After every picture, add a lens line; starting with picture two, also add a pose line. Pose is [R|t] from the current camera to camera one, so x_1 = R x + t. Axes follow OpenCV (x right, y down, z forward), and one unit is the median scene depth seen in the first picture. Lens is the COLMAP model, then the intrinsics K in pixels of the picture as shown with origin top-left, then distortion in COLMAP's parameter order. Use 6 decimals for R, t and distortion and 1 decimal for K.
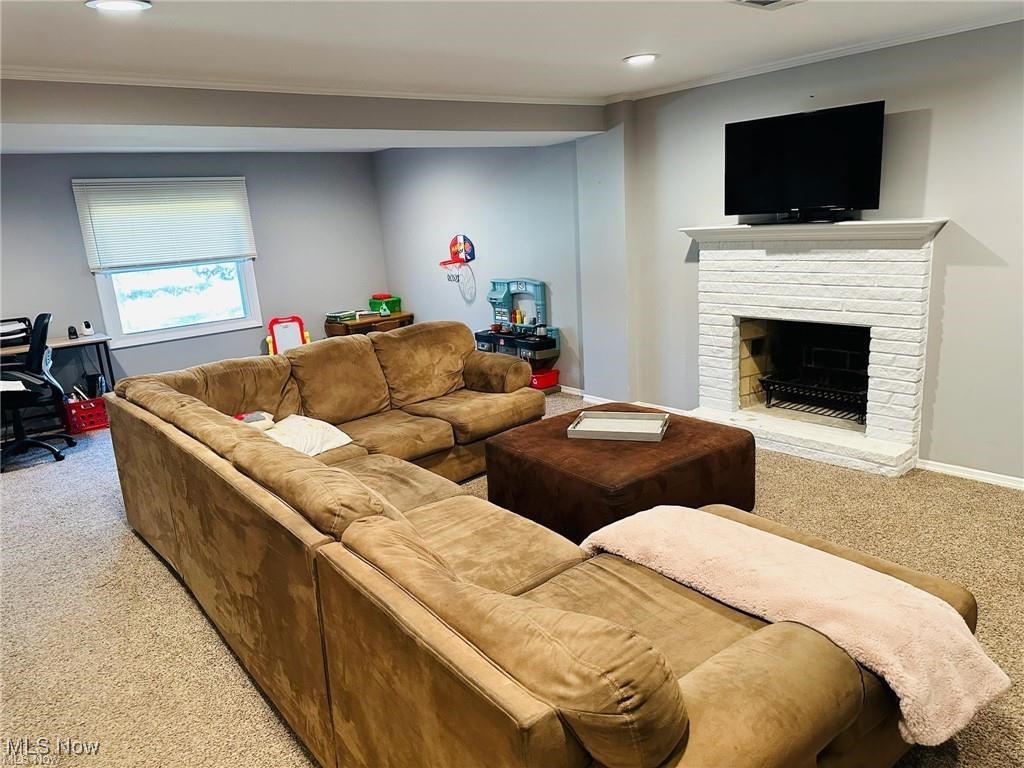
lens RADIAL K [[720.3, 0, 512.0], [0, 720.3, 384.0], [0, 0, 1]] dist [0.125942, -0.210002]
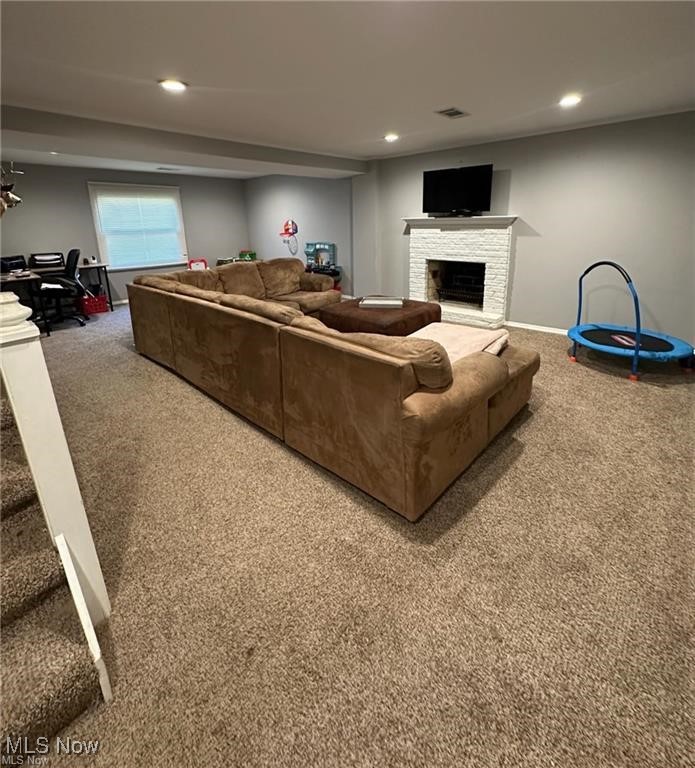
lens RADIAL K [[375.3, 0, 350.8], [0, 375.3, 301.9], [0, 0, 1]] dist [-0.002348, -0.000636]
pose [[0.987746, 0.012868, 0.155539, -0.090316], [-0.008663, 0.999579, -0.027688, 0.067789], [-0.155830, 0.026002, 0.987442, -0.072770]]
